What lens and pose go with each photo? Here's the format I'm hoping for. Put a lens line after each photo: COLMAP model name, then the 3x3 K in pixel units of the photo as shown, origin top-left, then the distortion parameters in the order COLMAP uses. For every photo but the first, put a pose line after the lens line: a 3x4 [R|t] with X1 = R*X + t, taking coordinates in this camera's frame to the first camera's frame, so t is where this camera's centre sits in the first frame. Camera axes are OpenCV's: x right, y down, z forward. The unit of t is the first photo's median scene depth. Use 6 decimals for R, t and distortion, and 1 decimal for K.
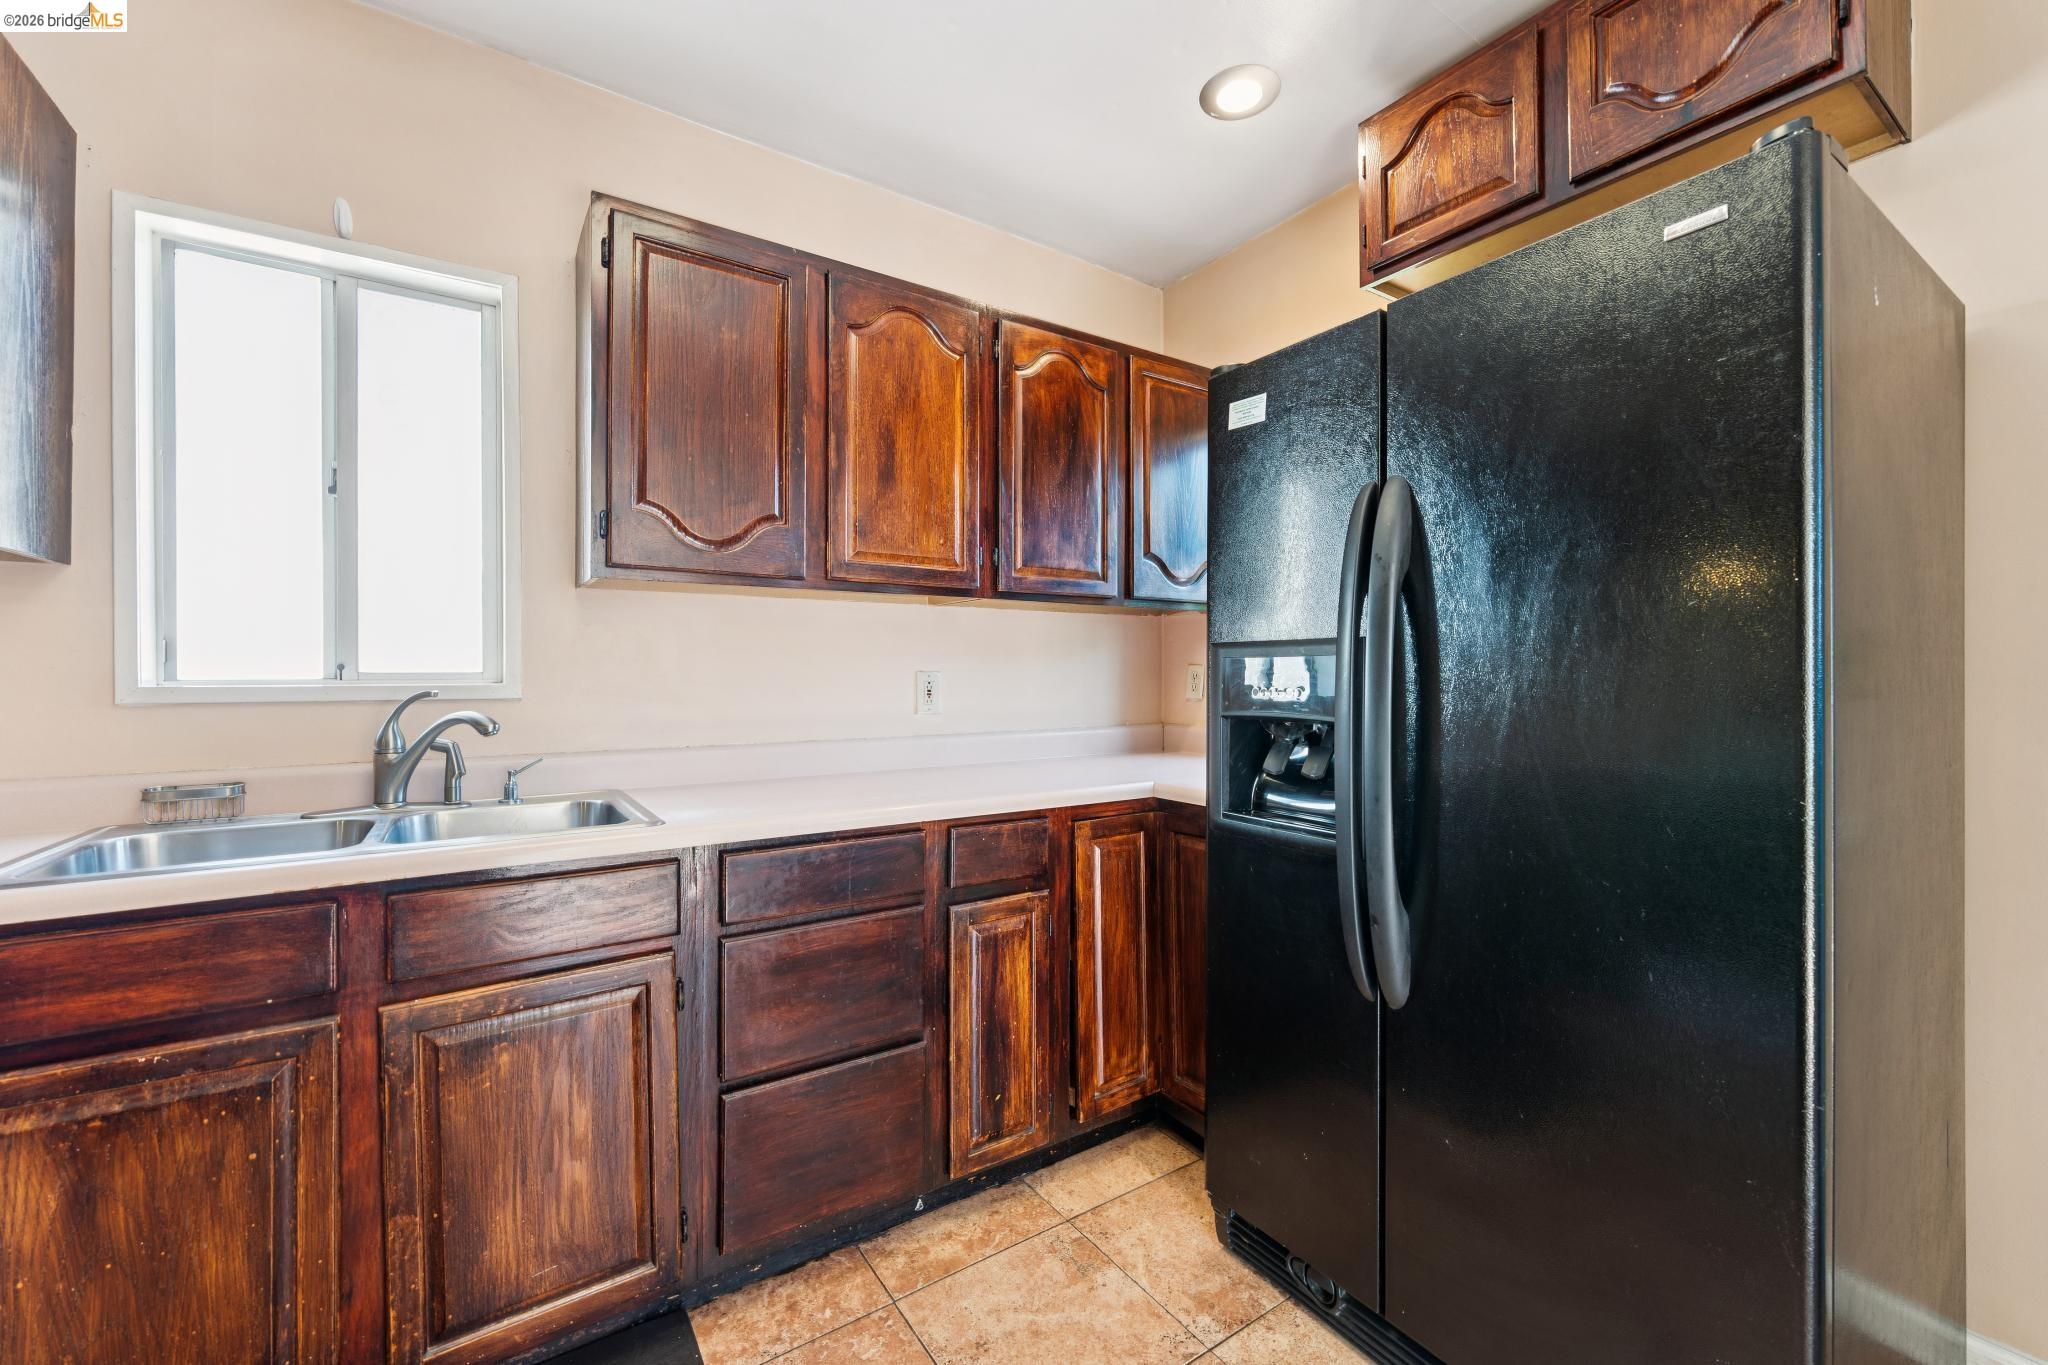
lens RADIAL K [[820.3, 0, 1018.8], [0, 820.3, 673.0], [0, 0, 1]] dist [-0.001046, -0.000757]
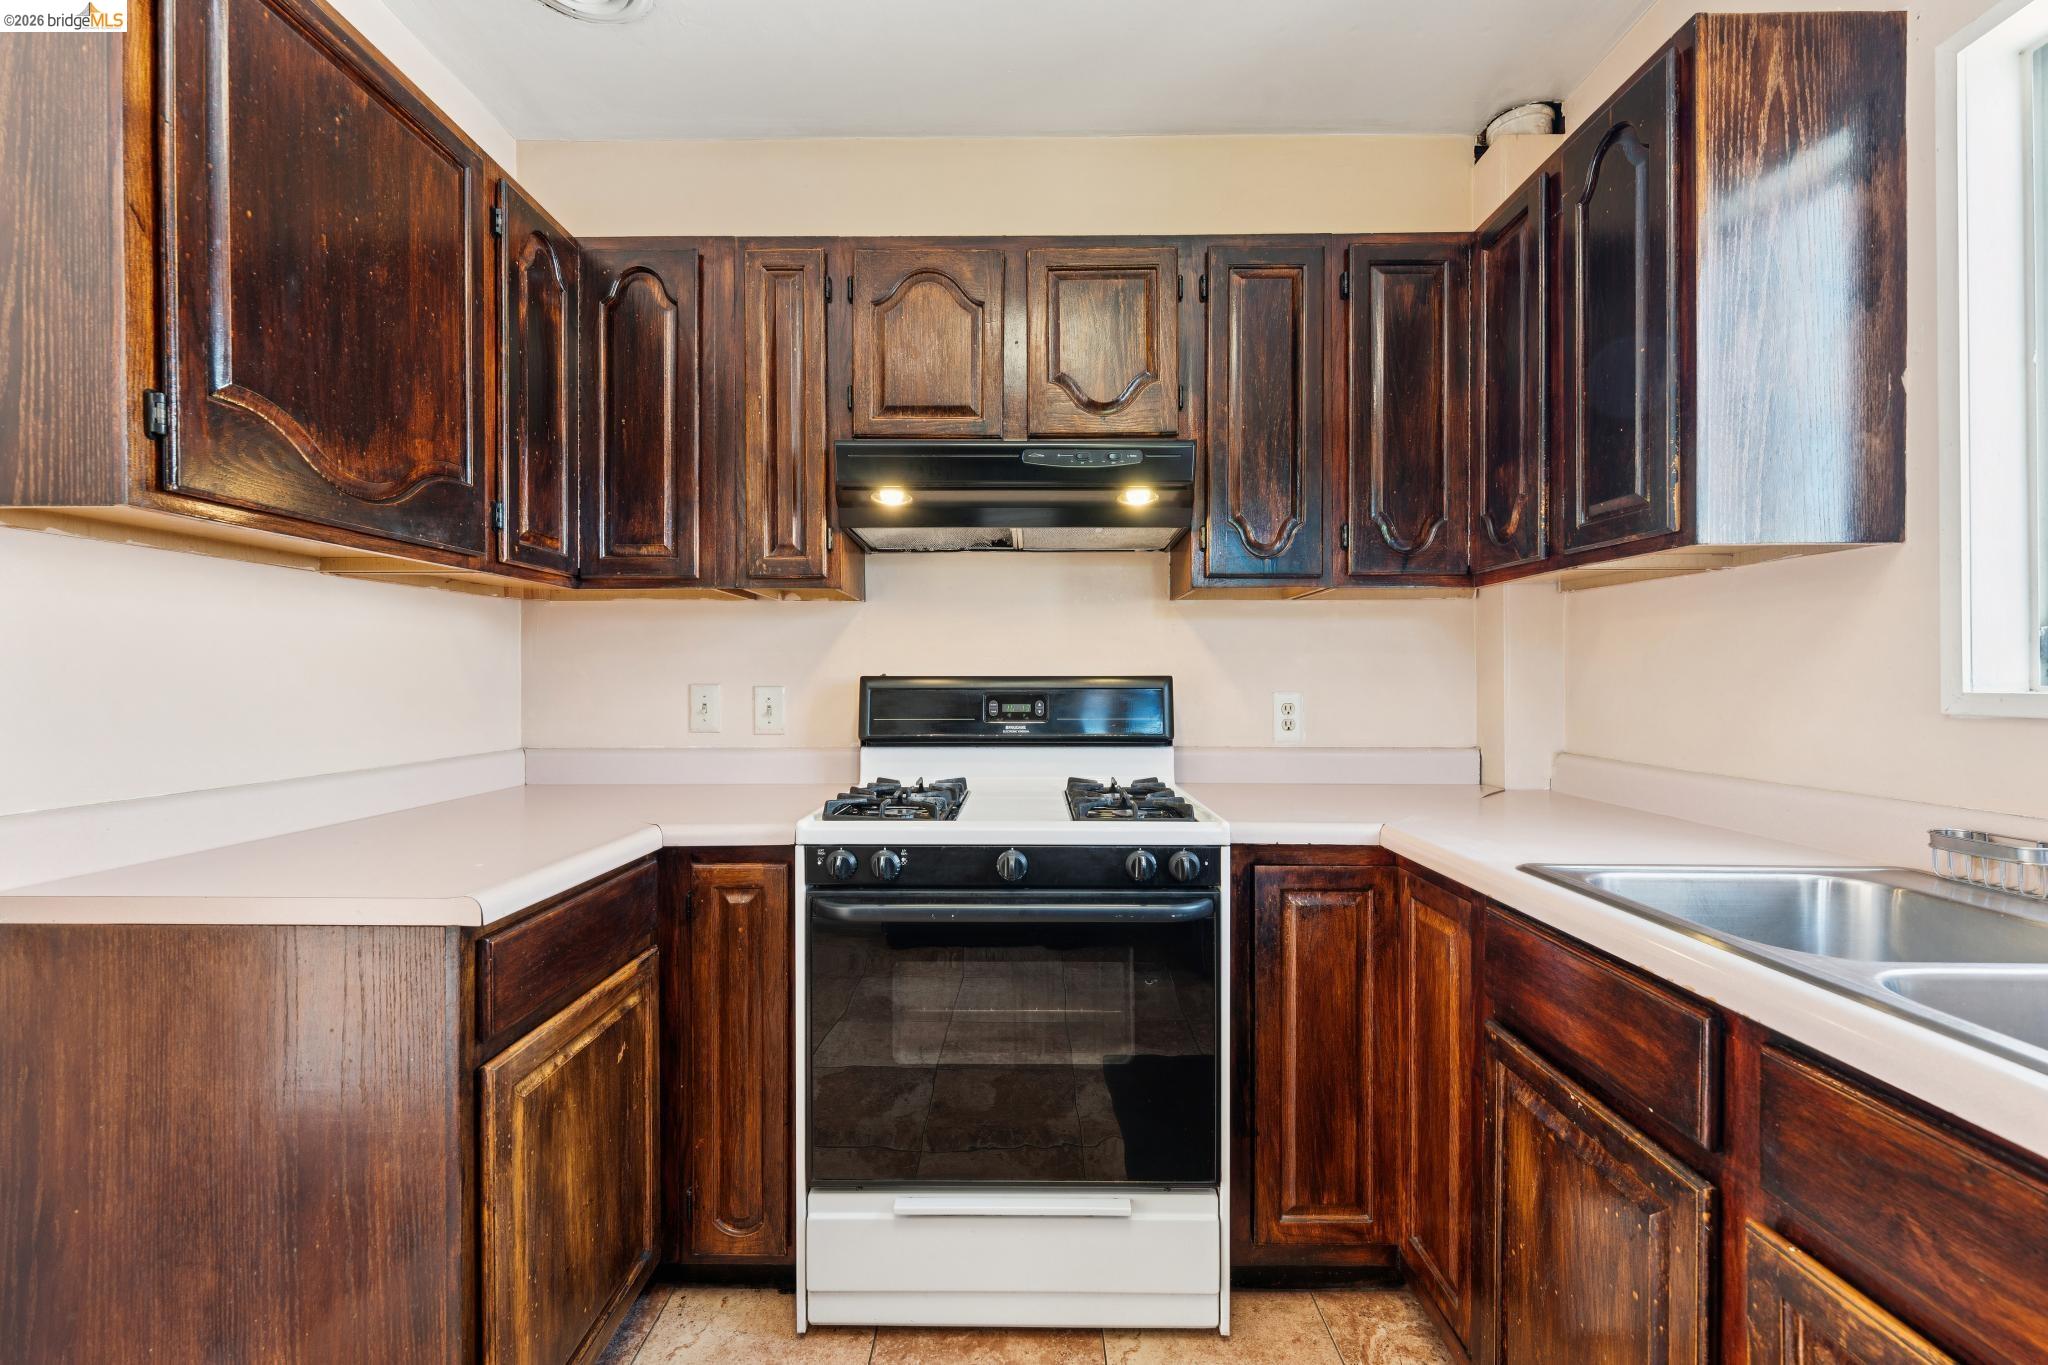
lens RADIAL K [[846.0, 0, 1020.1], [0, 846.0, 681.8], [0, 0, 1]] dist [-0.001447, -0.001109]
pose [[-0.559902, 0.006367, -0.828534, 0.040564], [0.005834, 0.999976, 0.003742, -0.000467], [0.828538, -0.002738, -0.559926, 0.713984]]
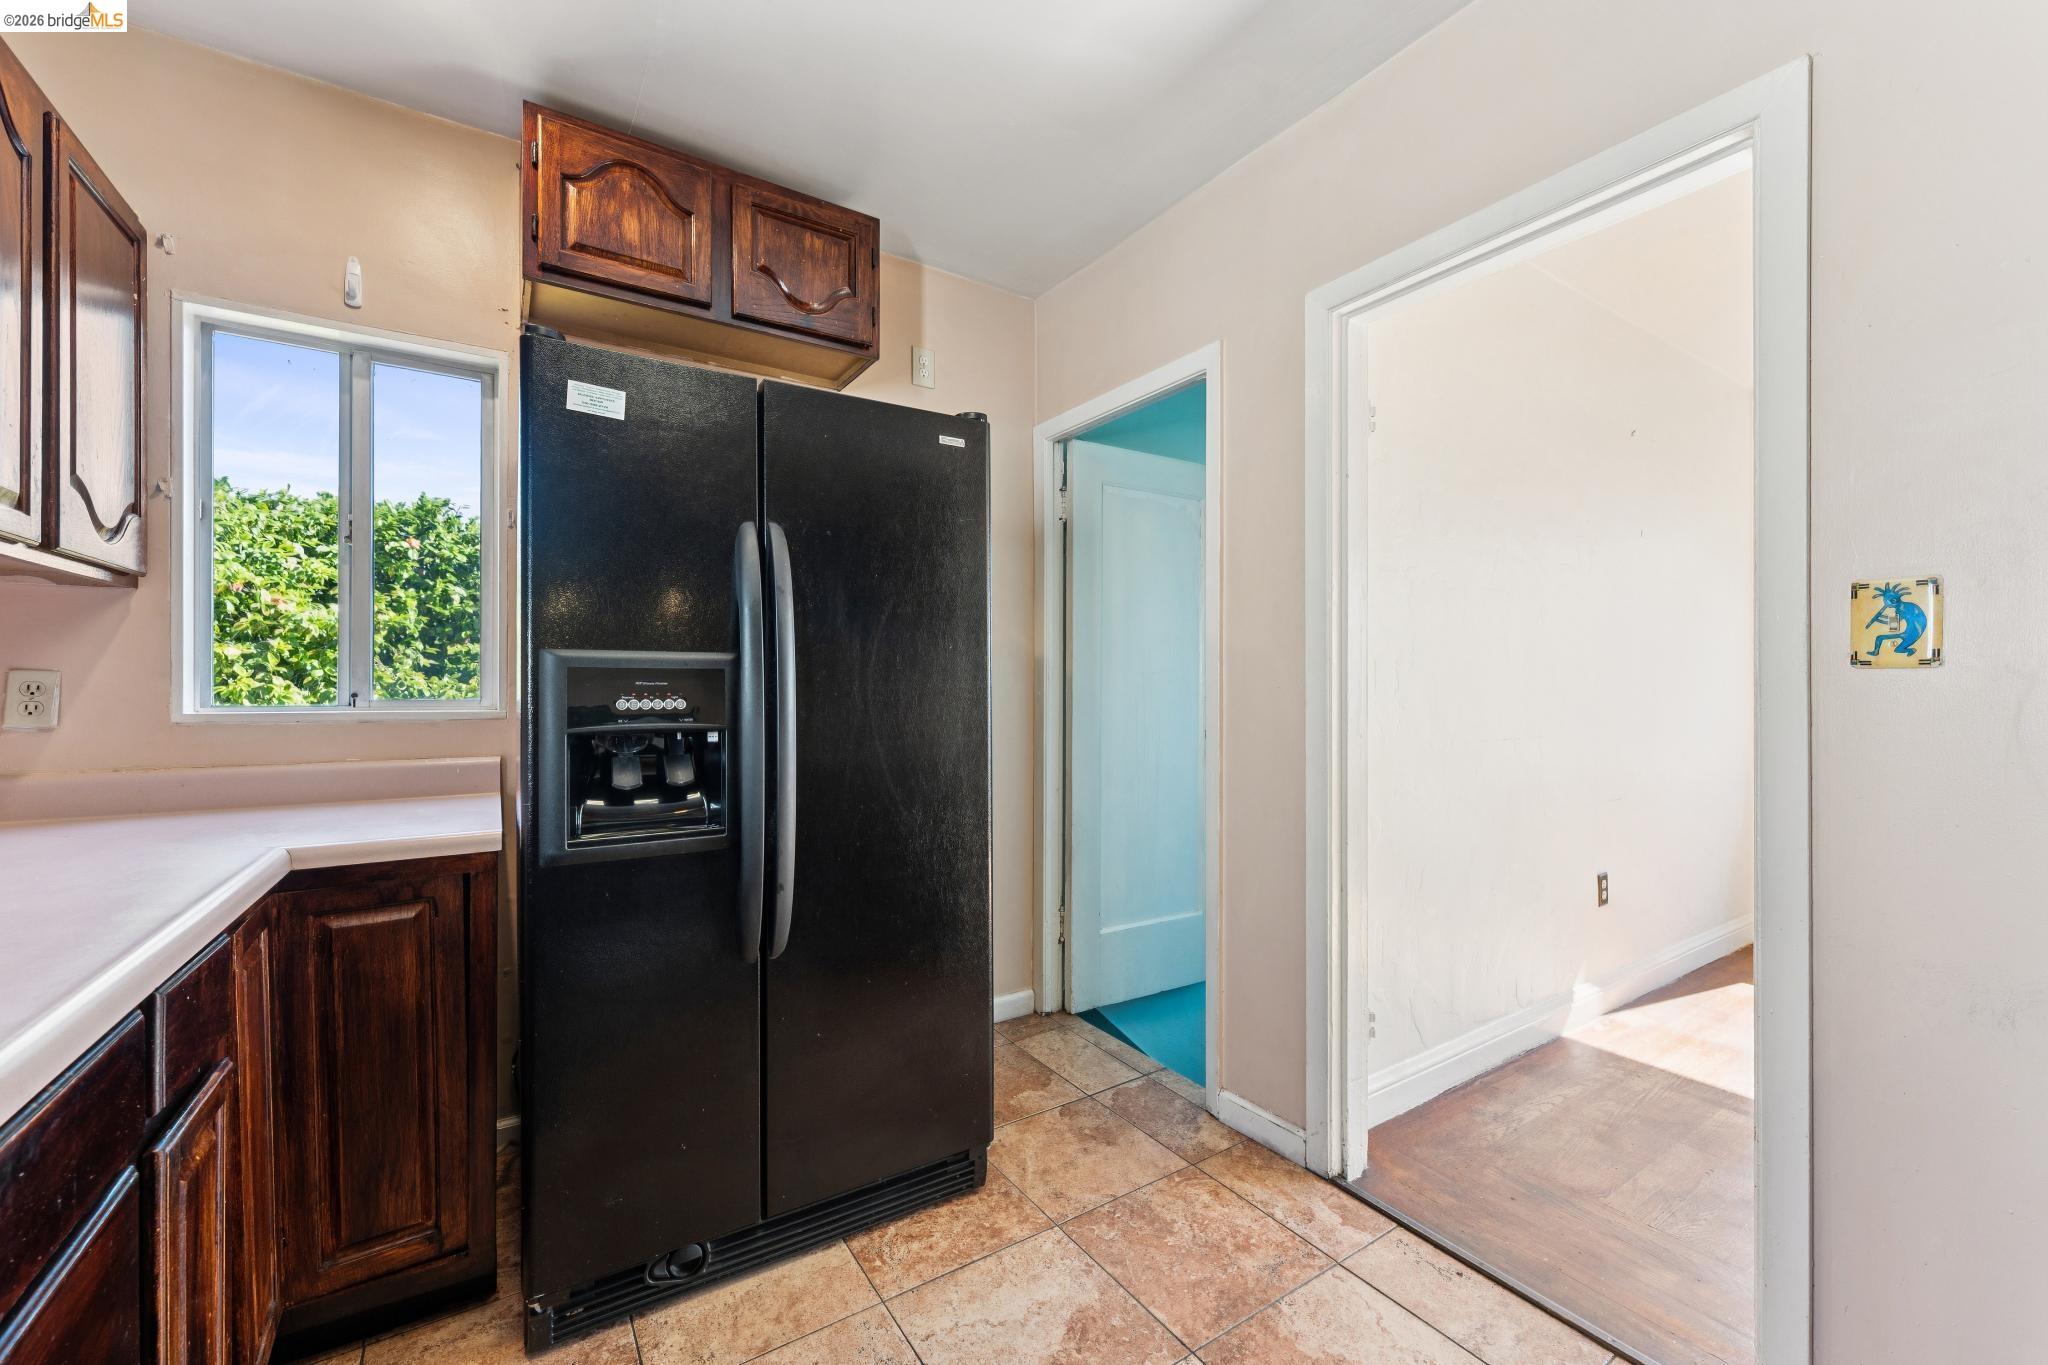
lens RADIAL K [[816.7, 0, 1022.2], [0, 816.7, 679.3], [0, 0, 1]] dist [-0.001928, -0.000537]
pose [[0.006562, 0.003007, 0.999974, -0.654657], [-0.002545, 0.999992, -0.002990, -0.004421], [-0.999975, -0.002525, 0.006569, 0.532346]]
